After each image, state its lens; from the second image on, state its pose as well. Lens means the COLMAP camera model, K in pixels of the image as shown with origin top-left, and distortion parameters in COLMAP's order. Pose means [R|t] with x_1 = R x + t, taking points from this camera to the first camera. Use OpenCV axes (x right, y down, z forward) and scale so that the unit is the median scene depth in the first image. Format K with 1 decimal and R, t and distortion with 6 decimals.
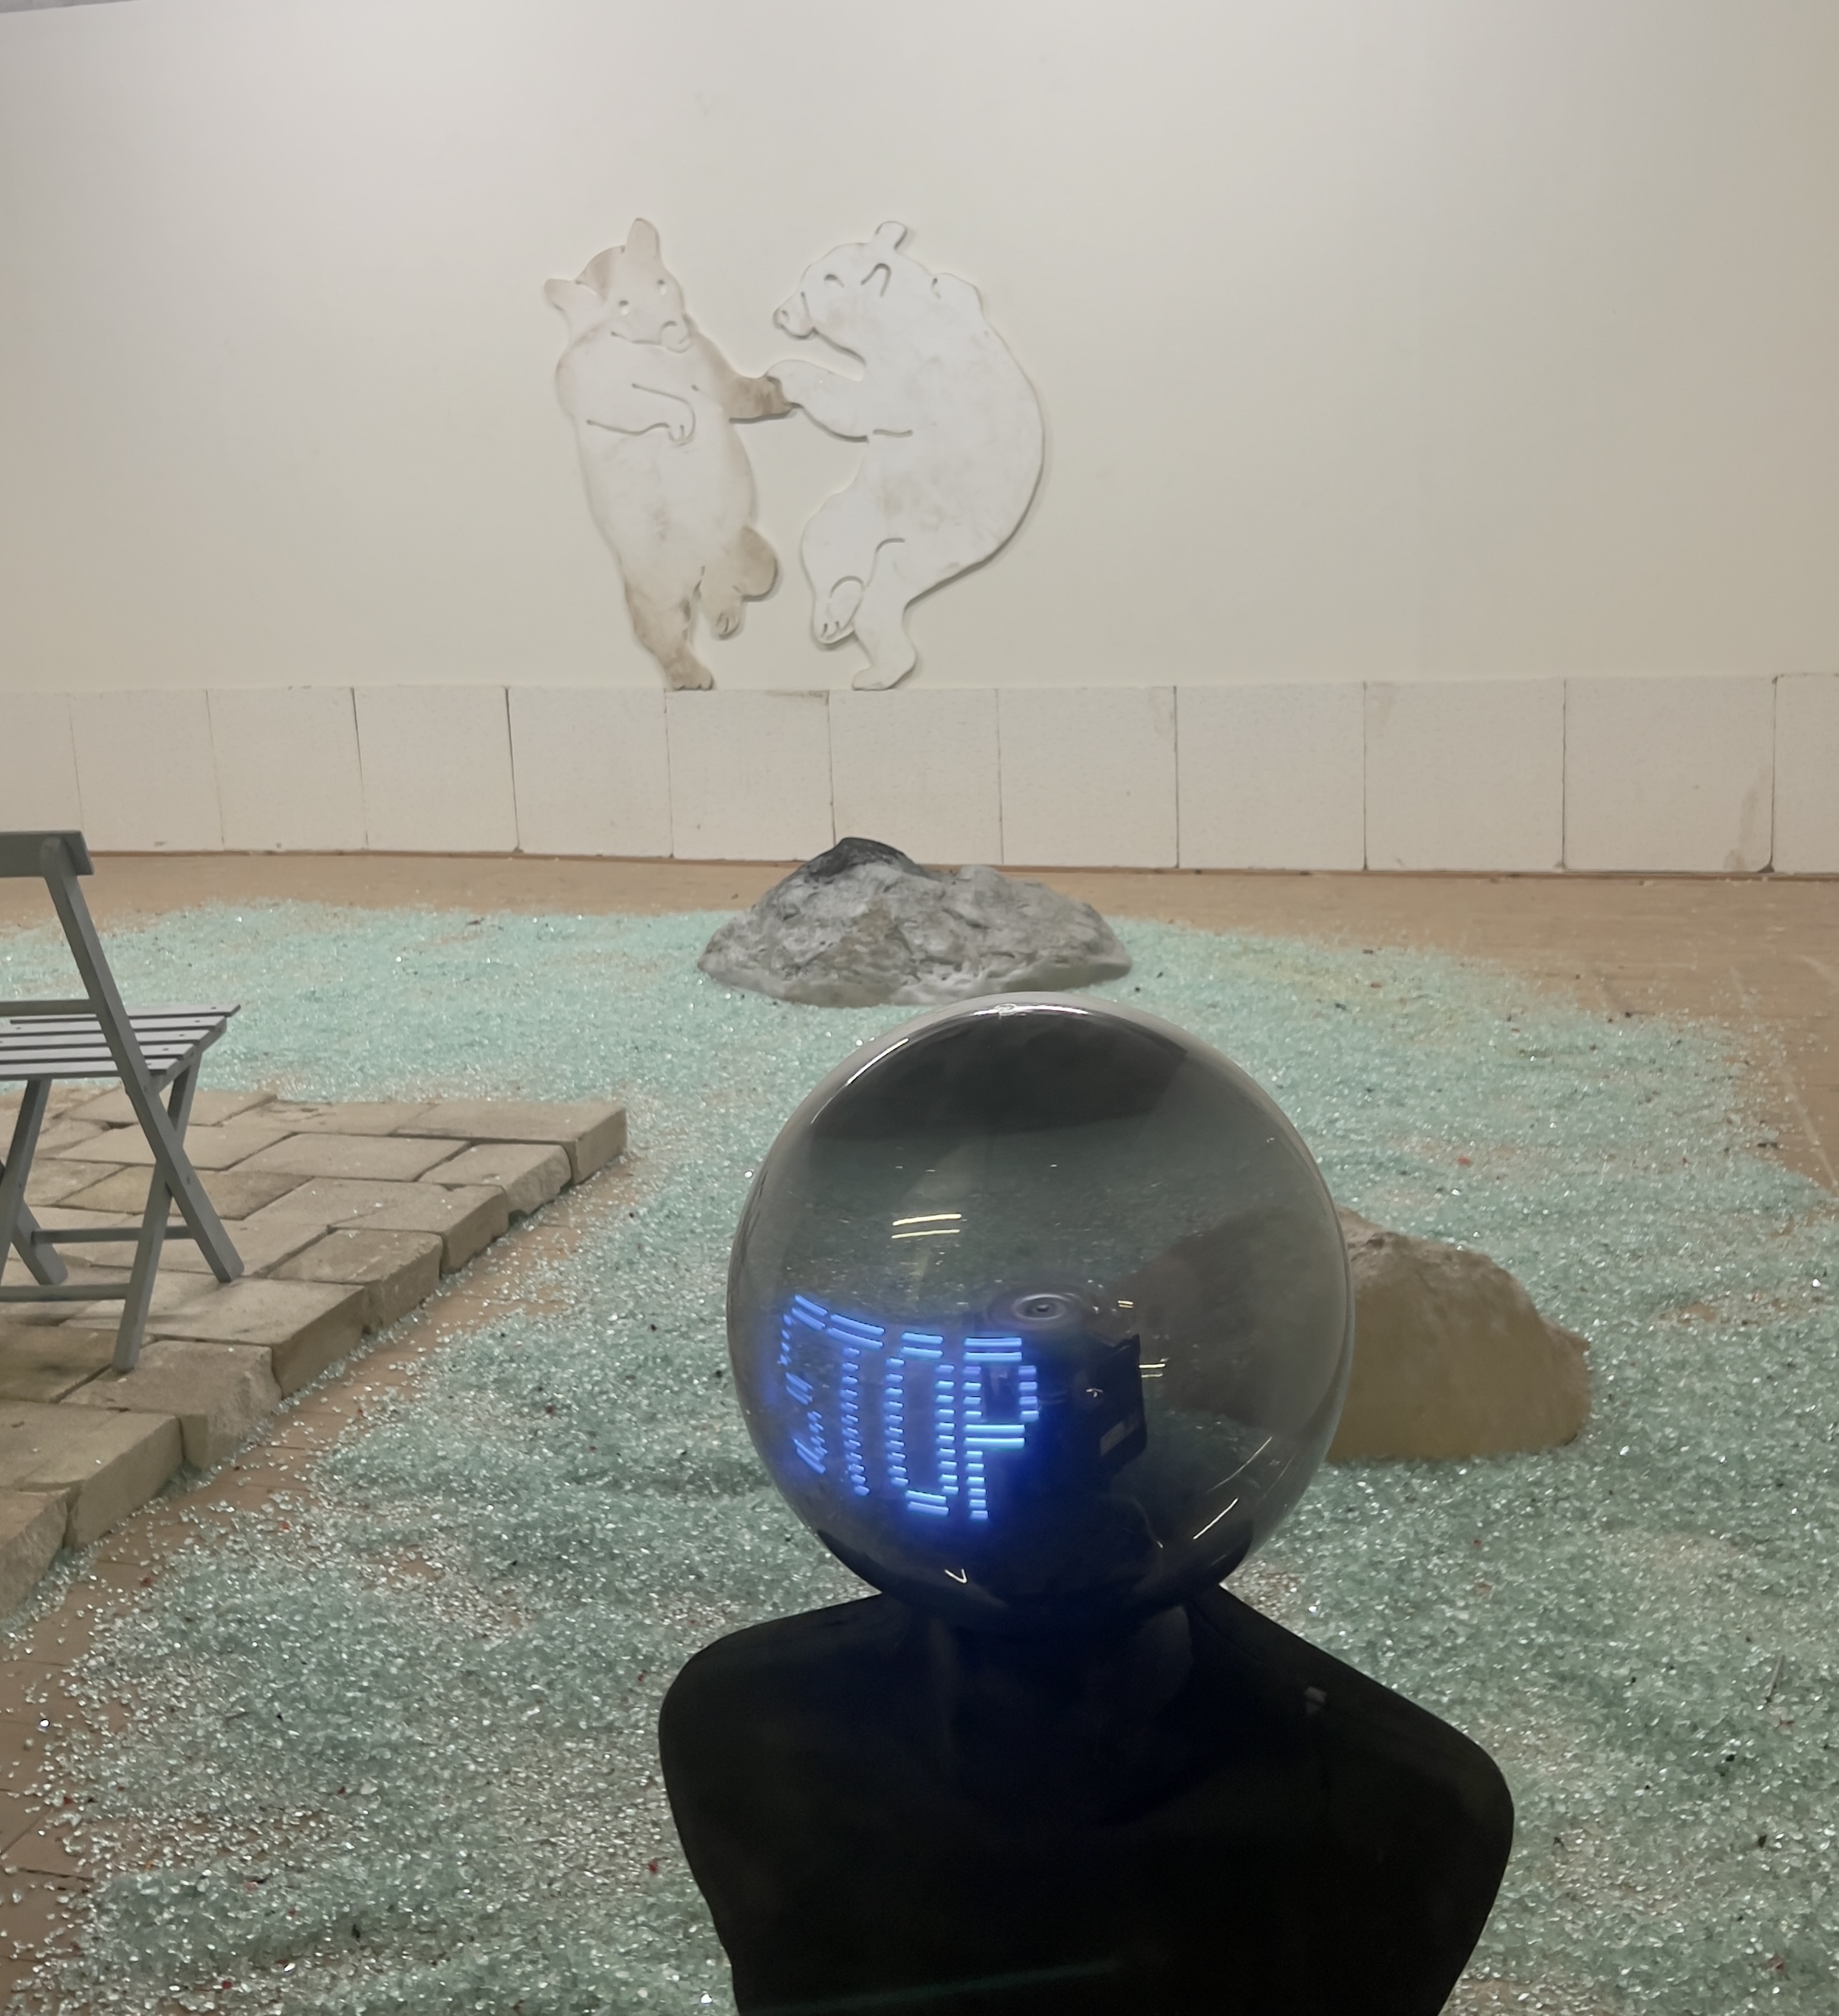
lens RADIAL K [[2162.7, 0, 991.5], [0, 2162.7, 884.2], [0, 0, 1]] dist [0.078126, 0.000000]
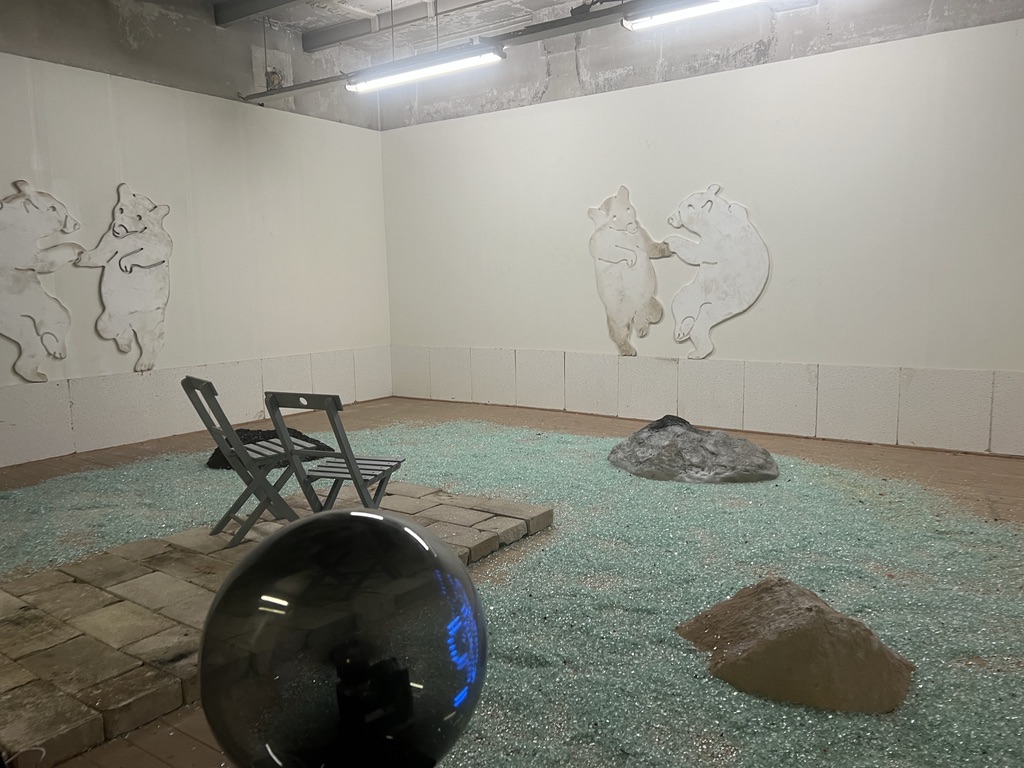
lens RADIAL K [[776.4, 0, 521.4], [0, 776.4, 389.4], [0, 0, 1]] dist [0.038301, -0.032246]
pose [[0.943266, 0.068132, -0.324972, 0.075905], [-0.082273, 0.996159, -0.029957, -0.010372], [0.321683, 0.054994, 0.945249, 0.050942]]
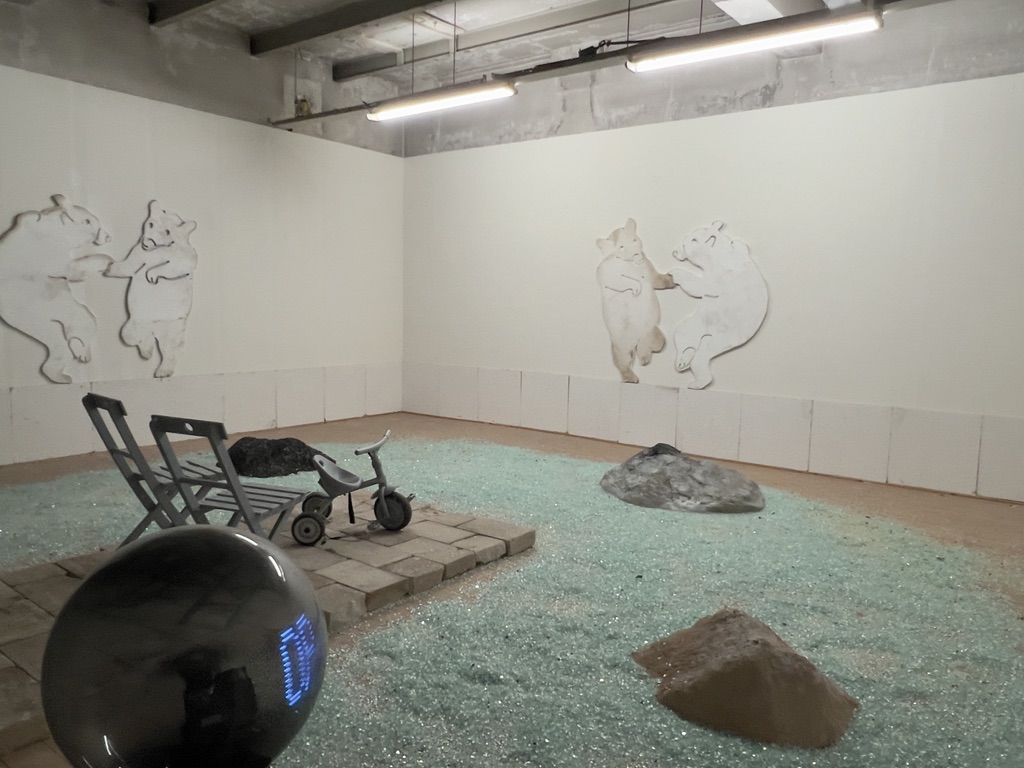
lens RADIAL K [[764.0, 0, 519.4], [0, 764.0, 385.2], [0, 0, 1]] dist [-0.005150, 0.015674]
pose [[0.928292, 0.099375, -0.358327, 0.112021], [-0.127859, 0.990174, -0.056630, -0.018270], [0.349178, 0.098384, 0.931877, 0.053058]]
